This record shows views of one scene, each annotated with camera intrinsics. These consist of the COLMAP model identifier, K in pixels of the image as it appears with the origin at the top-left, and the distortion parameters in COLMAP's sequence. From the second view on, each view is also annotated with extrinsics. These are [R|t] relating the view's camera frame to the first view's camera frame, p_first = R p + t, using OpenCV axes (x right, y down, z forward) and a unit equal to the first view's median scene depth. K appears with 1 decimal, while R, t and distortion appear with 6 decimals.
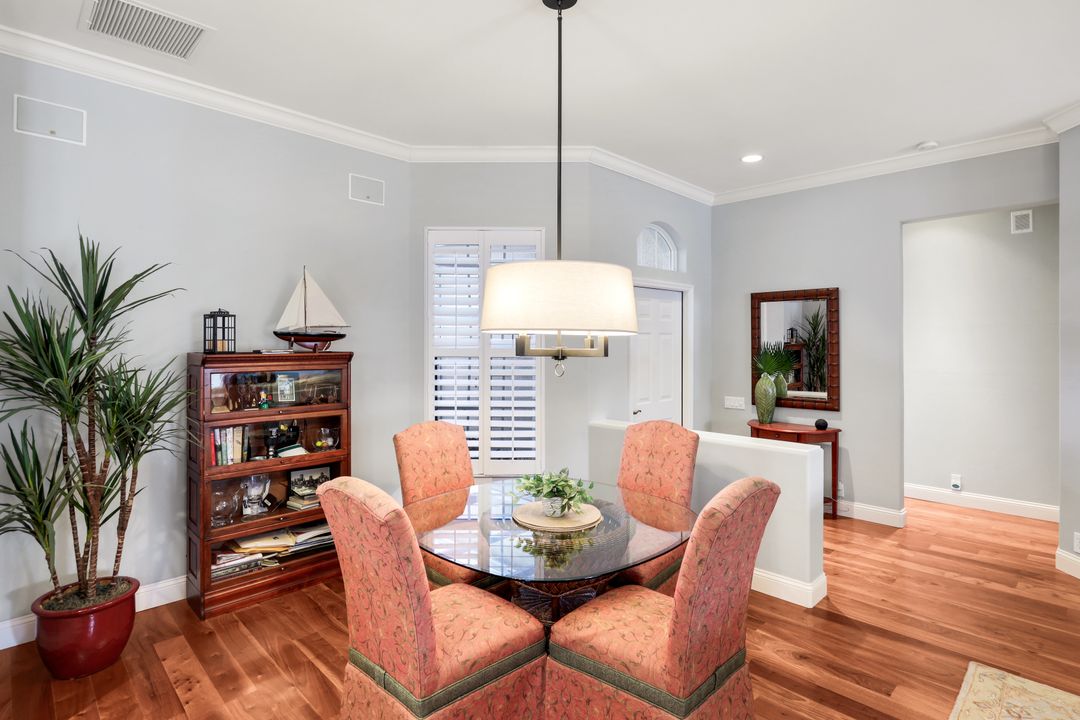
lens RADIAL K [[558.7, 0, 544.4], [0, 558.7, 338.9], [0, 0, 1]] dist [-0.000006, -0.000404]
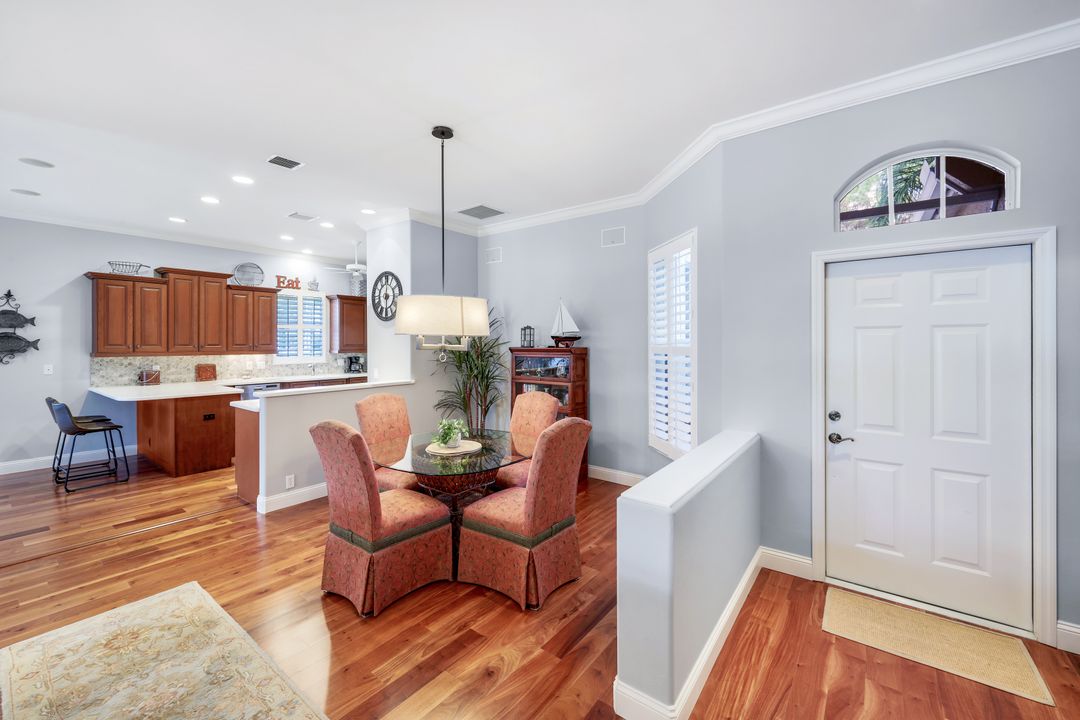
lens RADIAL K [[440.3, 0, 538.6], [0, 440.3, 343.5], [0, 0, 1]] dist [-0.000340, -0.000051]
pose [[0.134574, -0.001612, -0.990902, 0.691676], [0.001986, 0.999997, -0.001357, 0.009713], [0.990902, -0.001785, 0.134577, 0.561788]]
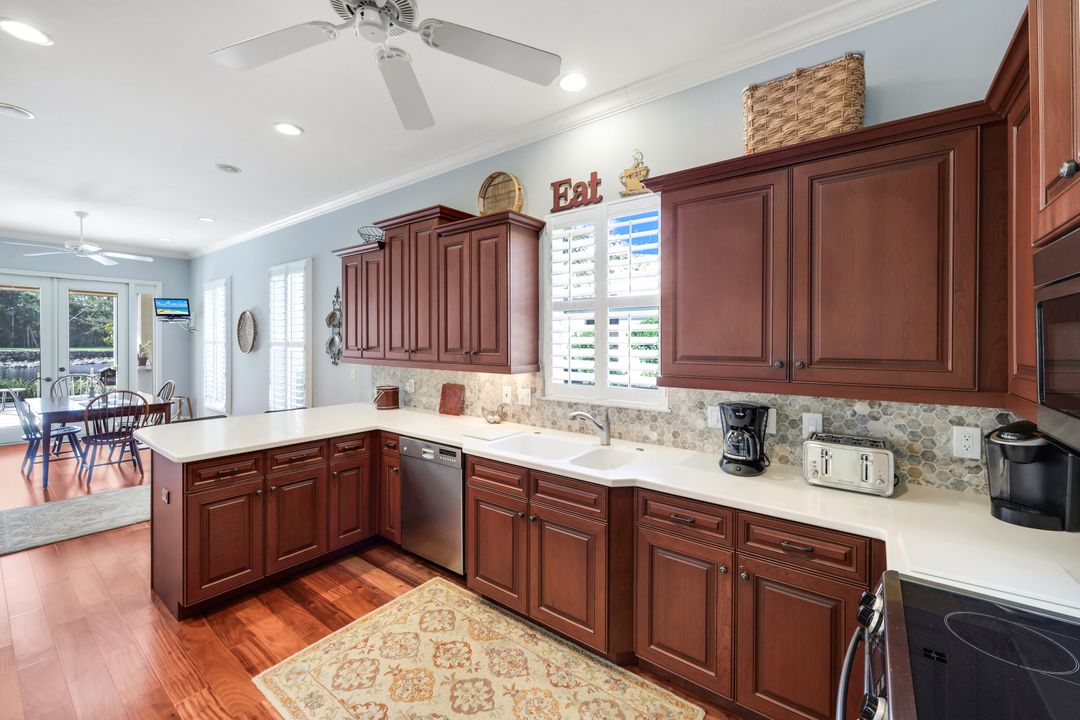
lens RADIAL K [[440.3, 0, 538.6], [0, 440.3, 343.5], [0, 0, 1]] dist [-0.000340, -0.000051]
pose [[-0.990375, -0.008617, -0.138144, -0.861757], [-0.009089, 0.999955, 0.002792, -0.002879], [0.138114, 0.004020, -0.990408, 0.488858]]
